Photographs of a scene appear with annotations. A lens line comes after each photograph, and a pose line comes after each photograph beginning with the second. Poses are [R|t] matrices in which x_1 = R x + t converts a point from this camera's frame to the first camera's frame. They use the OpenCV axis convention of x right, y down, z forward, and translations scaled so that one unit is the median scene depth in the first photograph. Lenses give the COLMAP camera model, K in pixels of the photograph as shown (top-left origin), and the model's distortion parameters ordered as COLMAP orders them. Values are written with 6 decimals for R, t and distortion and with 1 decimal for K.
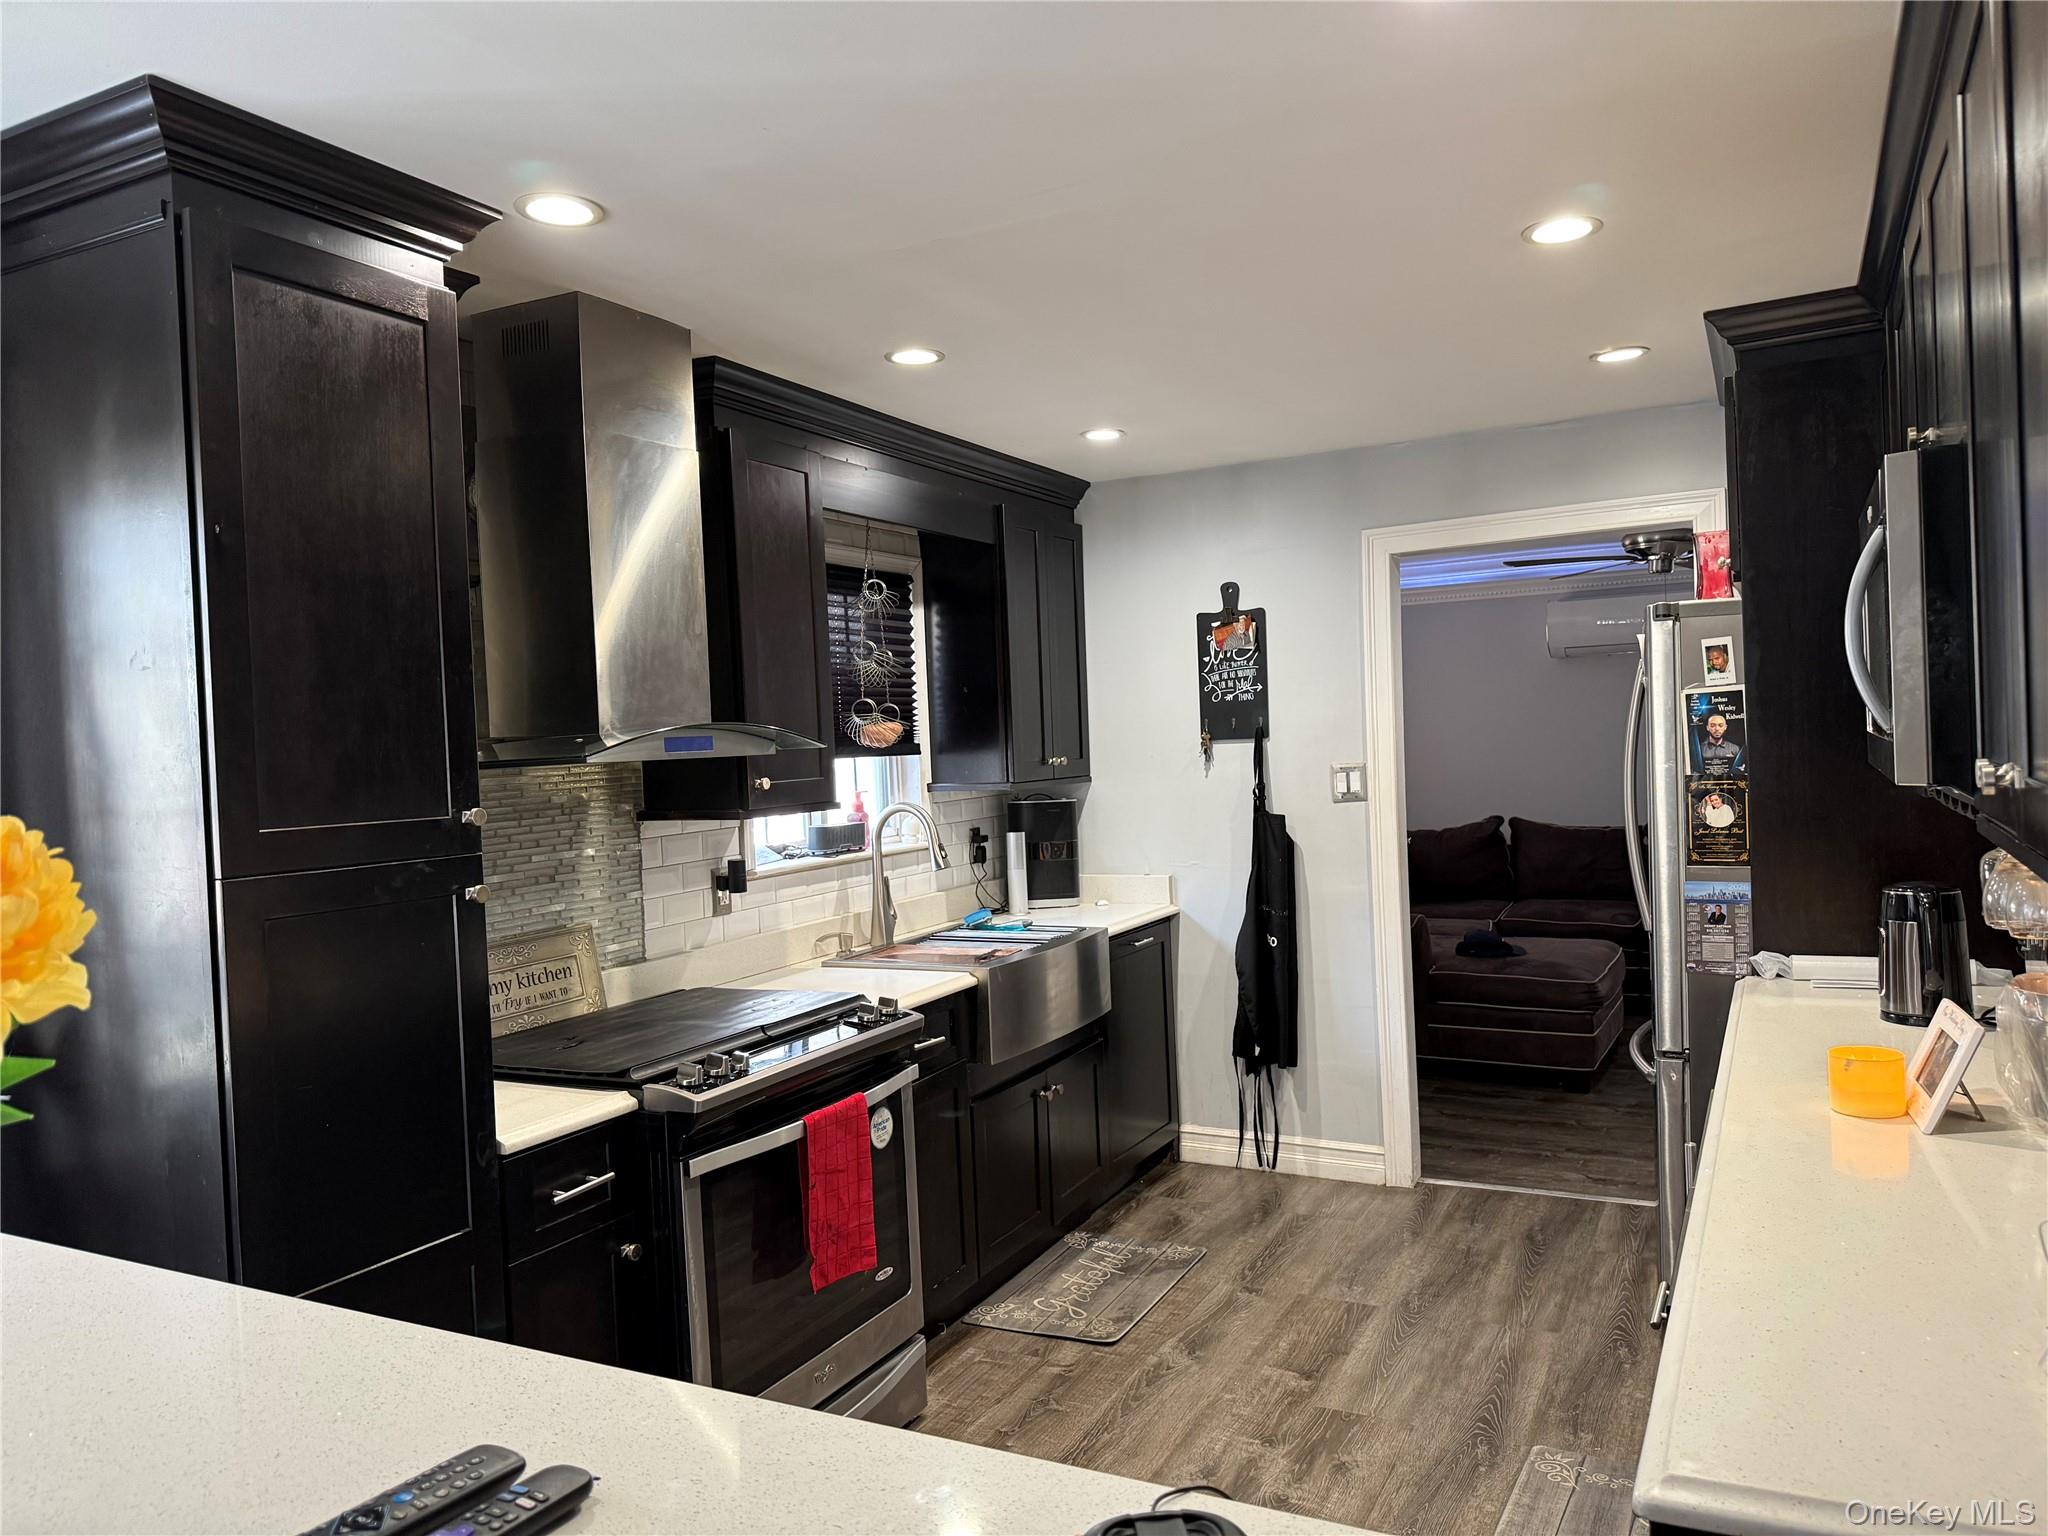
lens RADIAL K [[1414.2, 0, 1024.1], [0, 1414.2, 750.7], [0, 0, 1]] dist [0.200116, -0.427086]
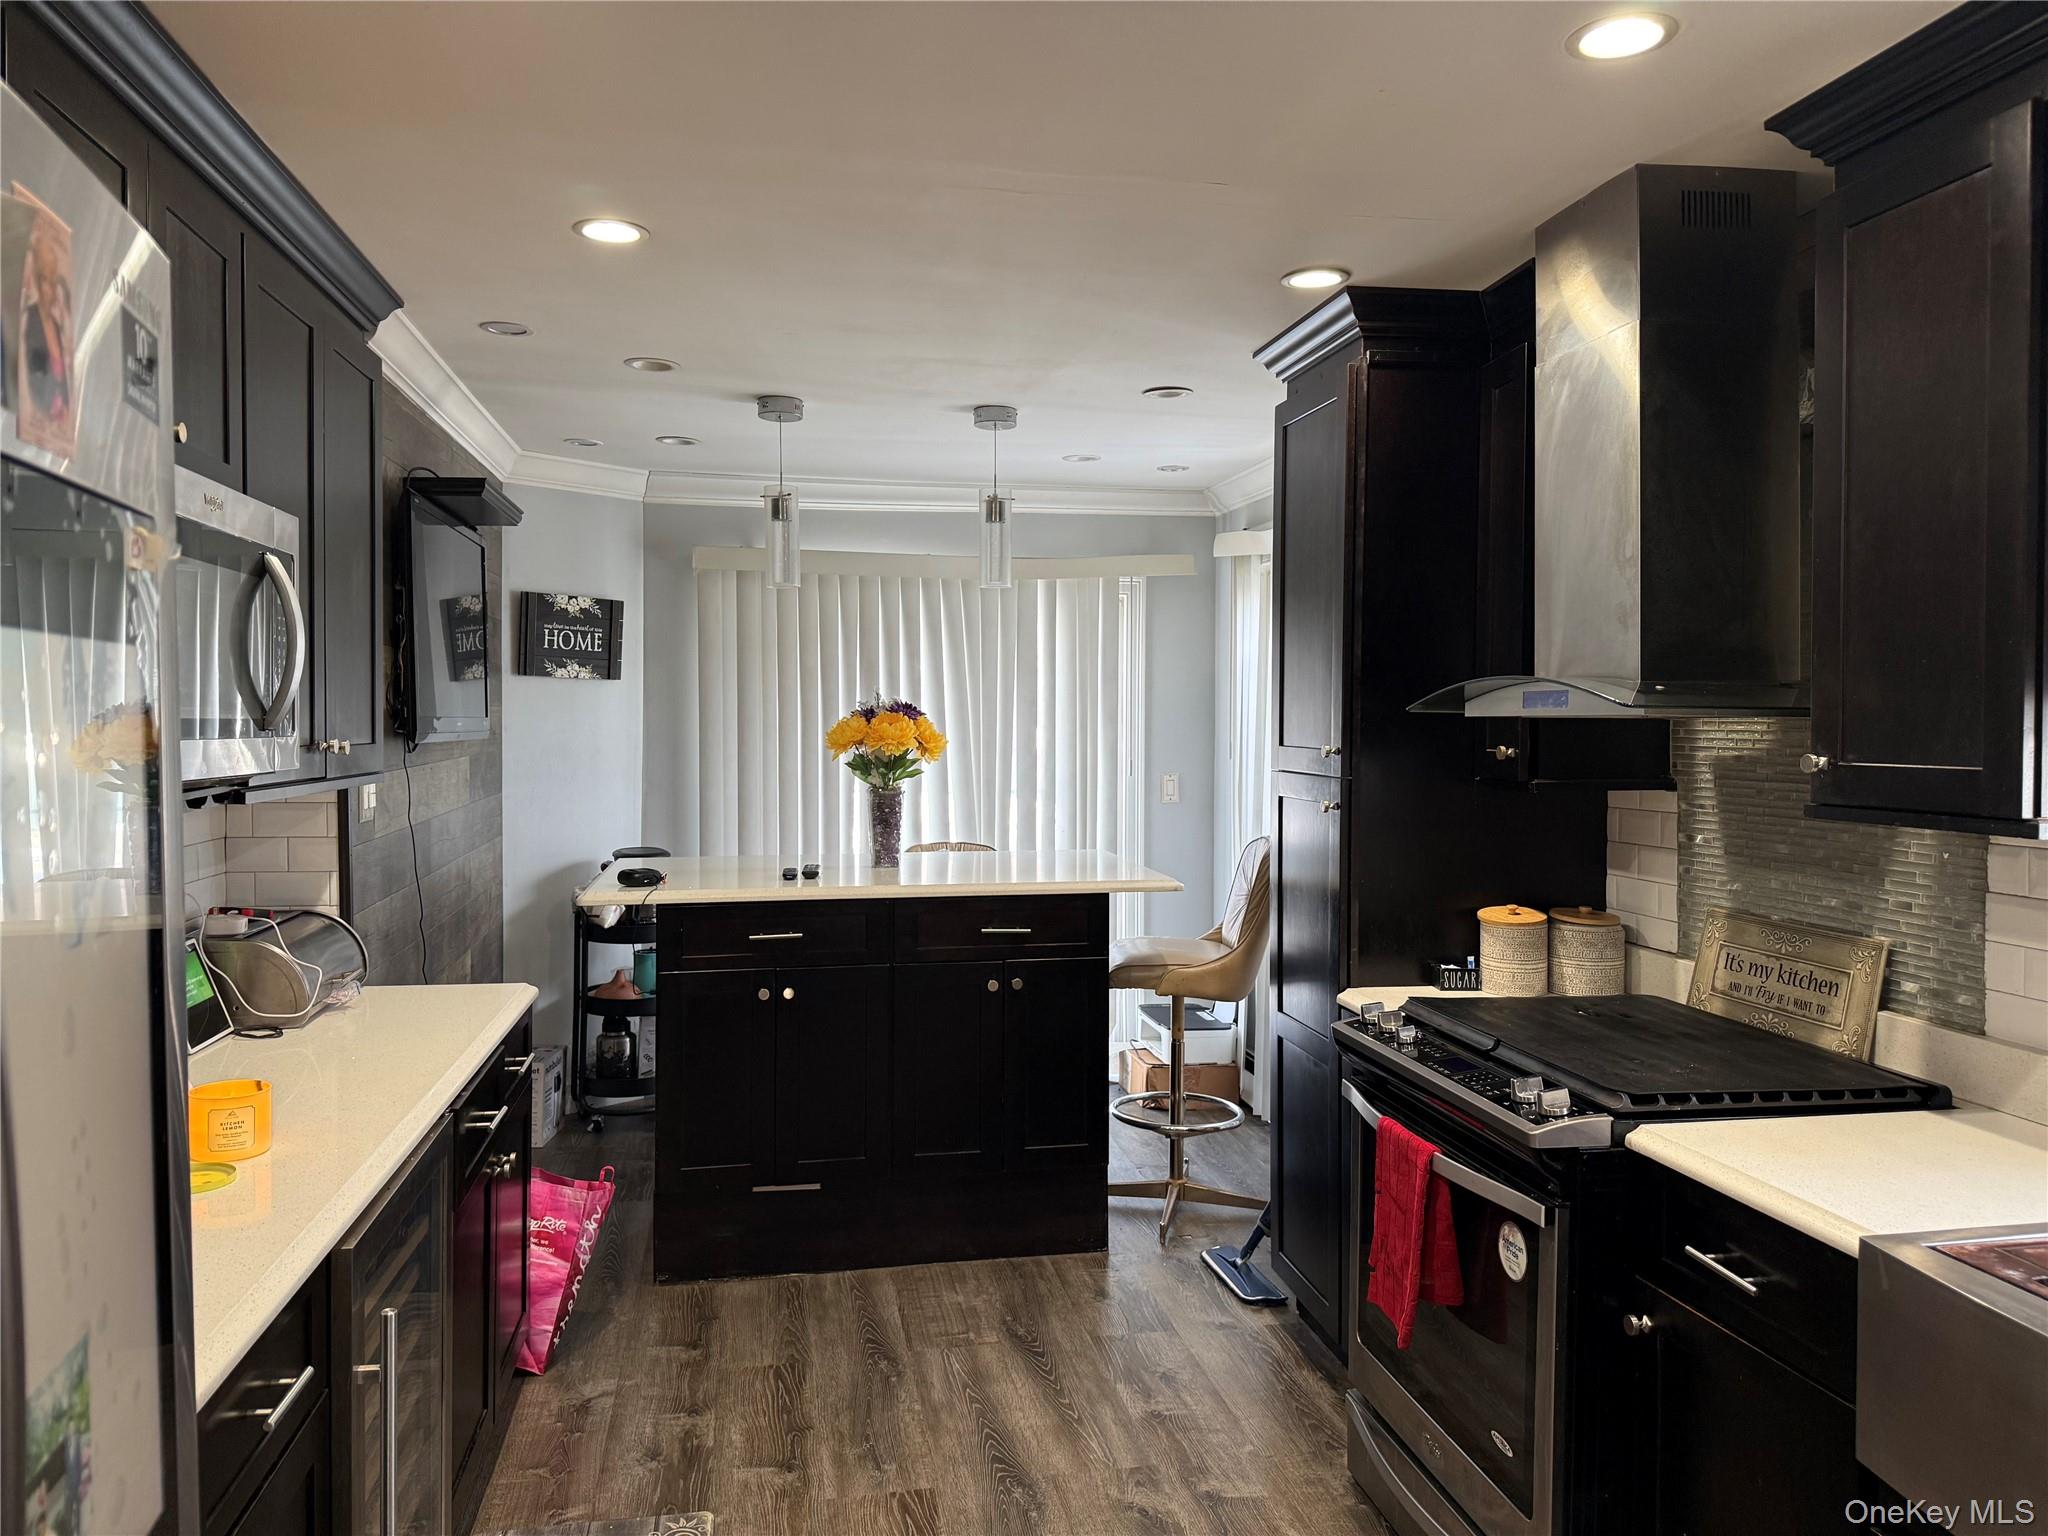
lens RADIAL K [[1414.2, 0, 1024.1], [0, 1414.2, 750.7], [0, 0, 1]] dist [0.200116, -0.427086]
pose [[-0.782809, 0.058250, -0.619530, 0.505966], [0.025291, 0.997765, 0.061857, -0.032829], [0.621748, 0.032754, -0.782532, 1.371242]]
